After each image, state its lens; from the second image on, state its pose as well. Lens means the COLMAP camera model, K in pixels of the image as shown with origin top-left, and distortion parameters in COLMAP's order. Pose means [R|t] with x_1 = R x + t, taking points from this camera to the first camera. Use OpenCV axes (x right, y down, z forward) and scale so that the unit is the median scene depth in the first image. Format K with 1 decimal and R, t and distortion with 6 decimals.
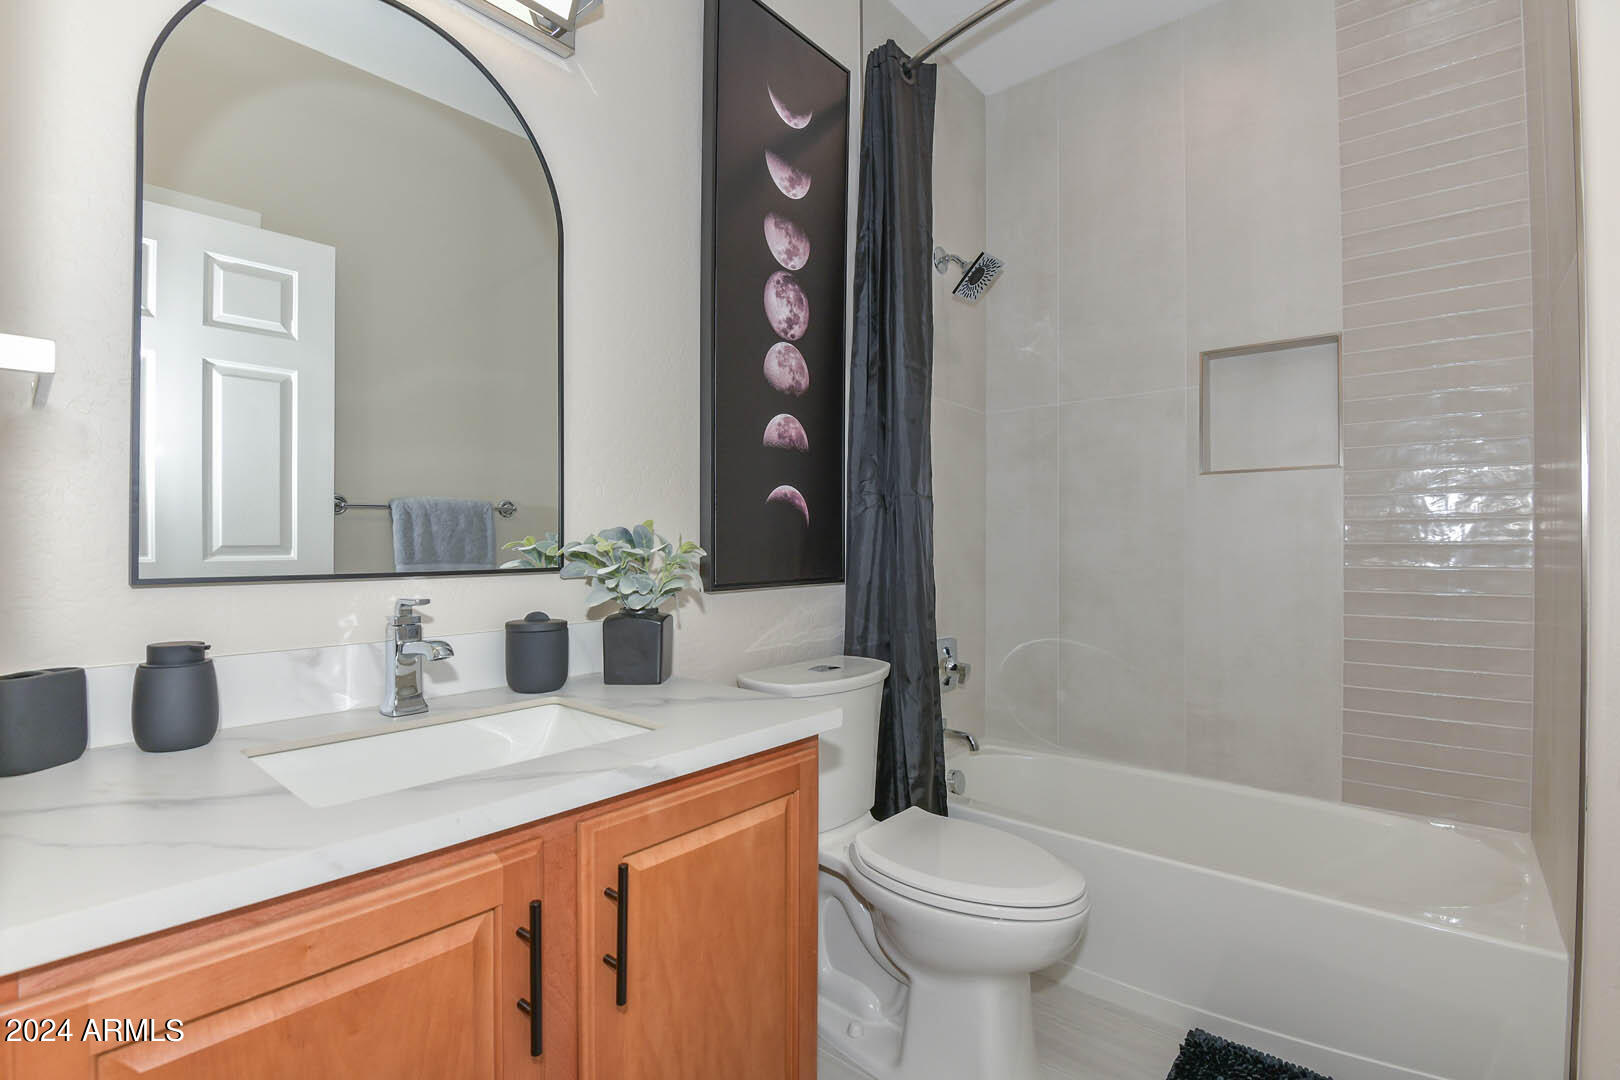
lens RADIAL K [[748.1, 0, 802.7], [0, 748.1, 542.0], [0, 0, 1]] dist [-0.002875, -0.012335]
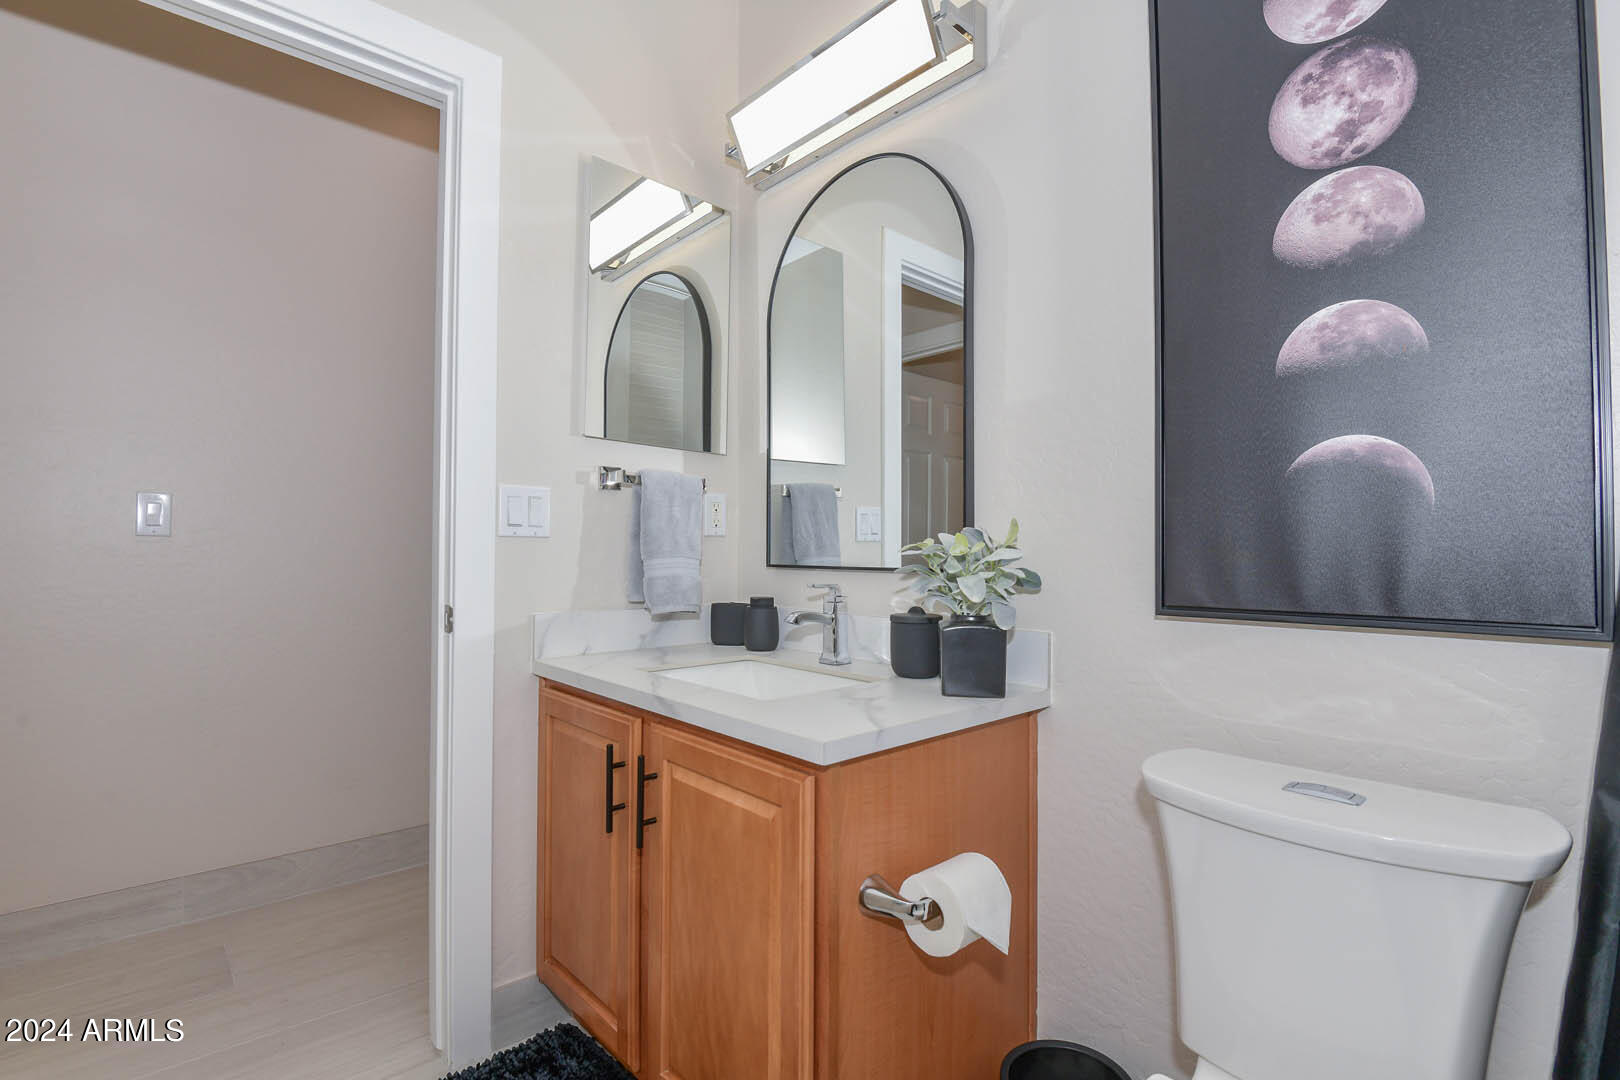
lens RADIAL K [[748.1, 0, 802.9], [0, 748.1, 539.1], [0, 0, 1]] dist [-0.002875, -0.012335]
pose [[-0.129053, -0.020581, -0.991424, 0.553063], [-0.005164, 0.999785, -0.020082, 0.011002], [0.991624, 0.002528, -0.129131, 0.689478]]
